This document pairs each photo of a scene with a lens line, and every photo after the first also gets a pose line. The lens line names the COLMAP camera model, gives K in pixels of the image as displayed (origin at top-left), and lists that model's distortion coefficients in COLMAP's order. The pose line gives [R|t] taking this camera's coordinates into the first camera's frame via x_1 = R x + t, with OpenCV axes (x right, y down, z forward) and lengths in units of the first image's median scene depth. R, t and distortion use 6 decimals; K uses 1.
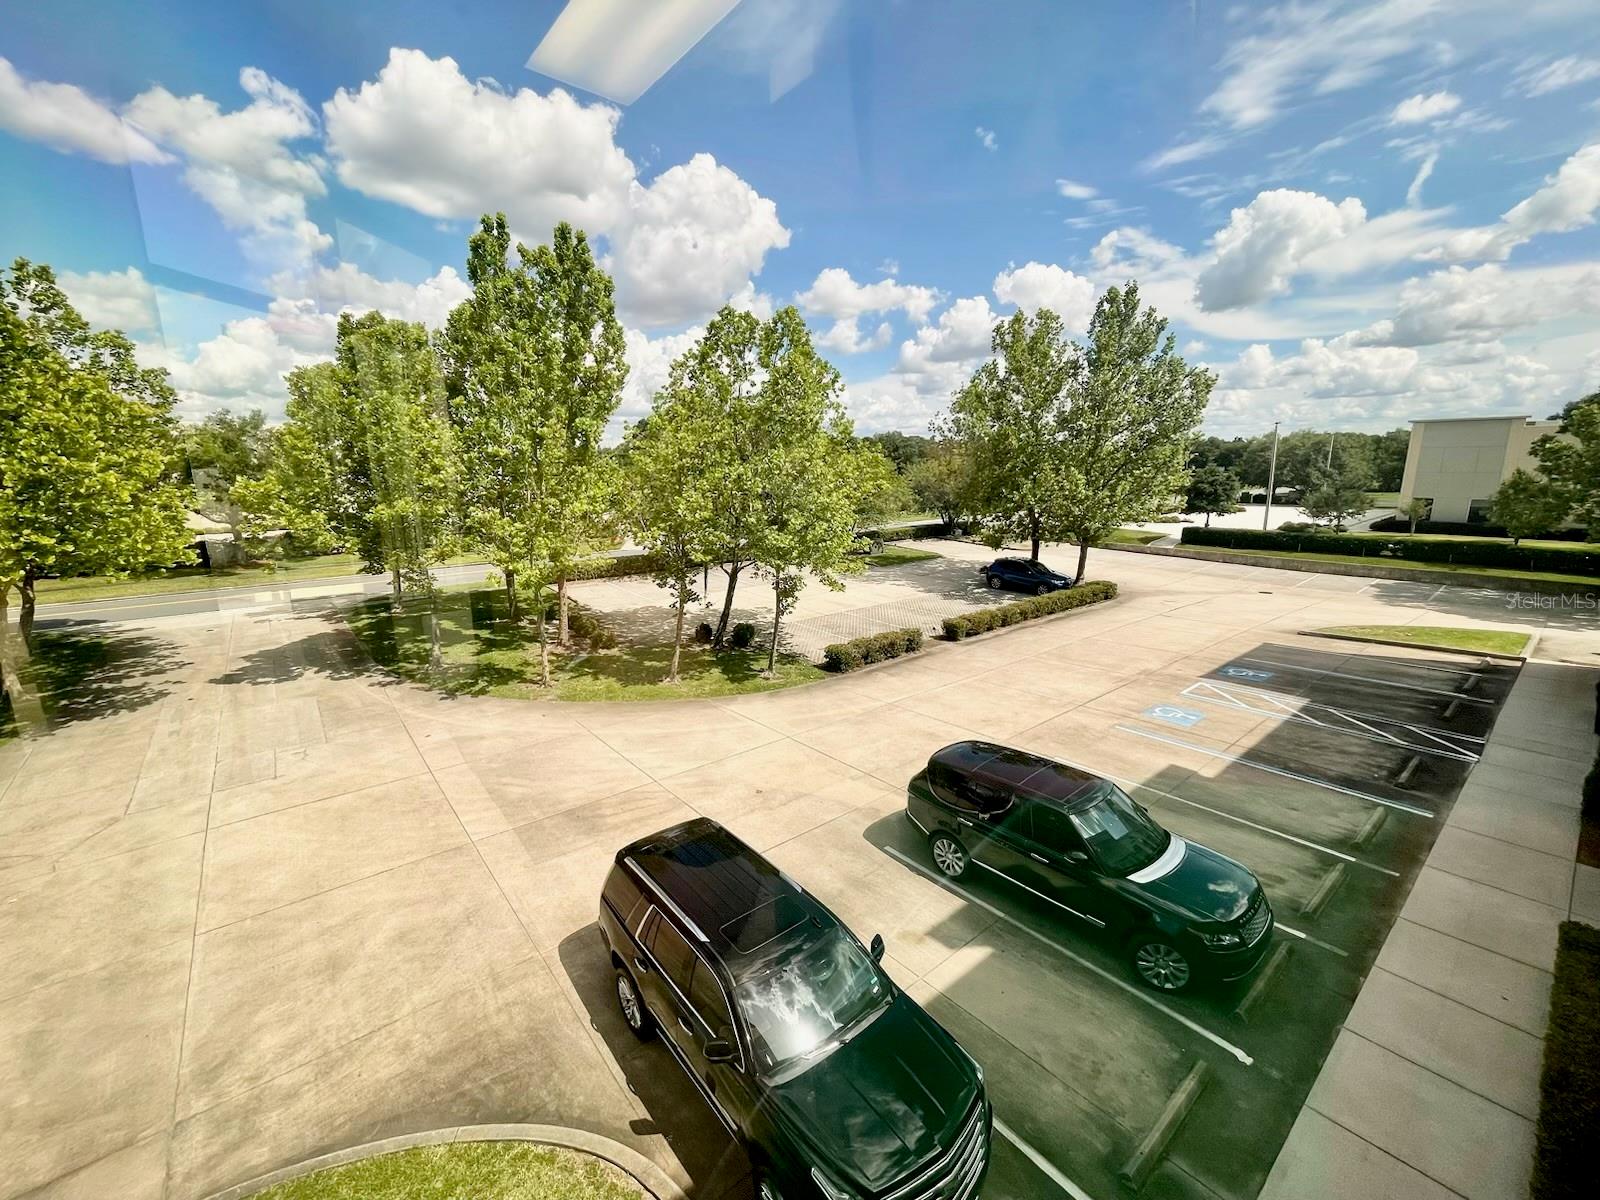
lens RADIAL K [[654.4, 0, 795.5], [0, 654.4, 593.8], [0, 0, 1]] dist [-0.000936, -0.000160]
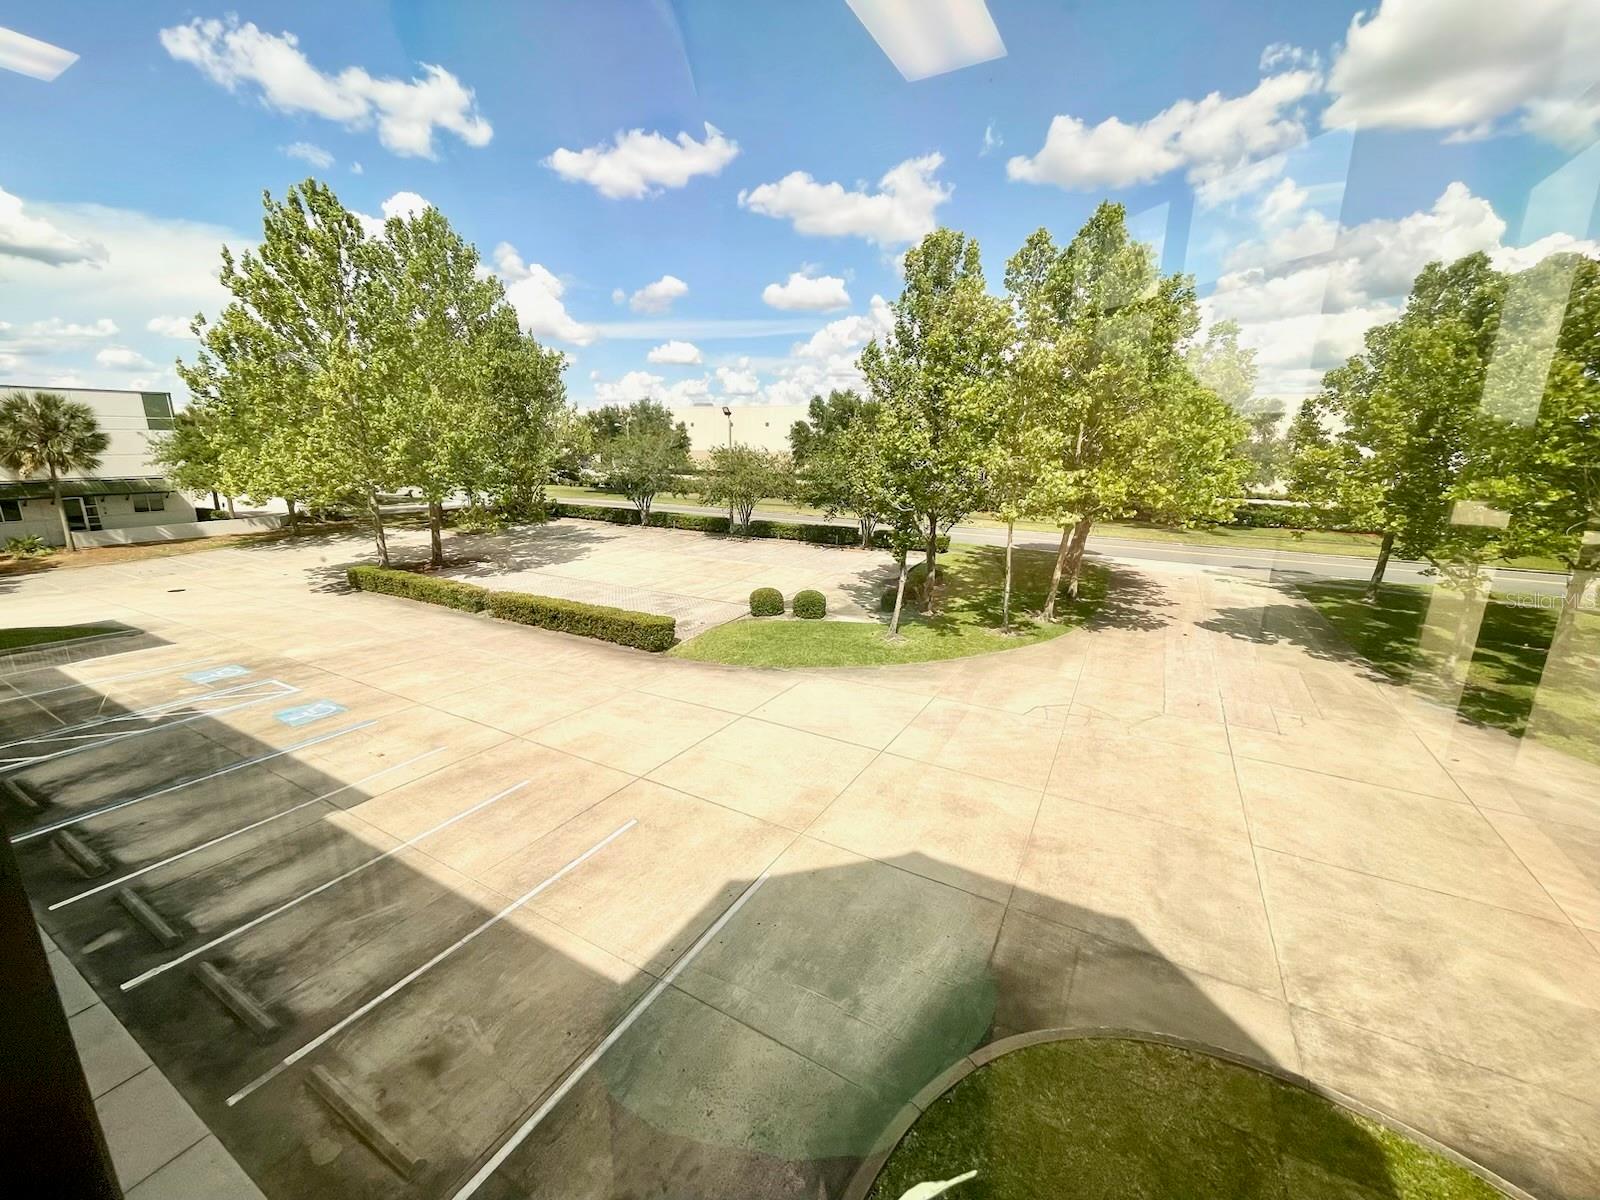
lens RADIAL K [[654.4, 0, 792.9], [0, 654.4, 601.6], [0, 0, 1]] dist [-0.000936, -0.000160]
pose [[0.367457, 0.244159, -0.897420, -0.133942], [-0.196606, 0.963511, 0.181639, 0.027482], [0.909022, 0.109693, 0.402052, -0.117521]]
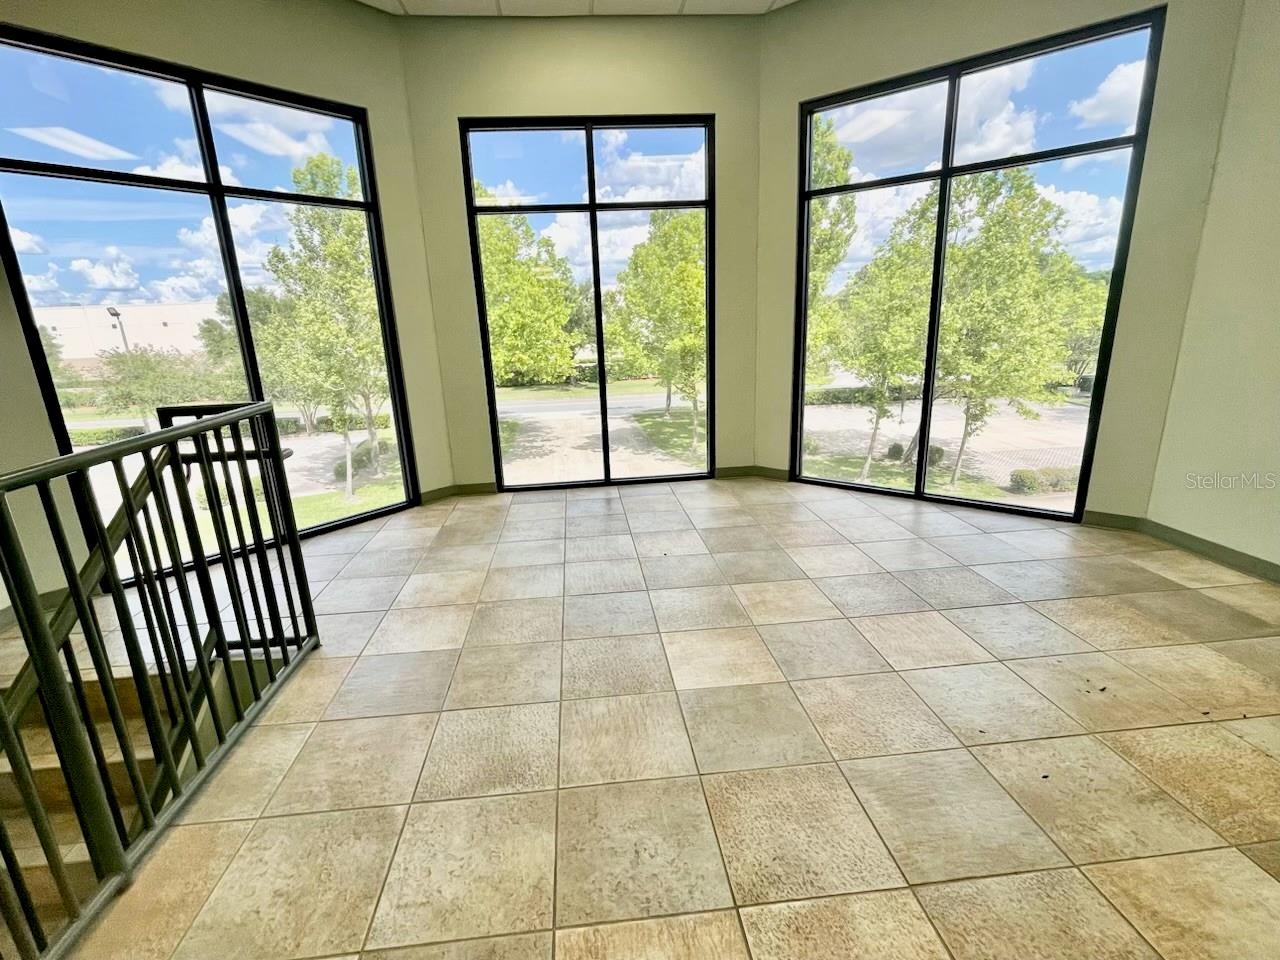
lens RADIAL K [[598.9, 0, 625.4], [0, 598.9, 479.0], [0, 0, 1]] dist [0.002300, -0.001581]
pose [[0.832040, 0.124864, -0.540480, 0.054246], [-0.082413, 0.991349, 0.102155, 0.047505], [0.548560, -0.040455, 0.835132, -0.210684]]
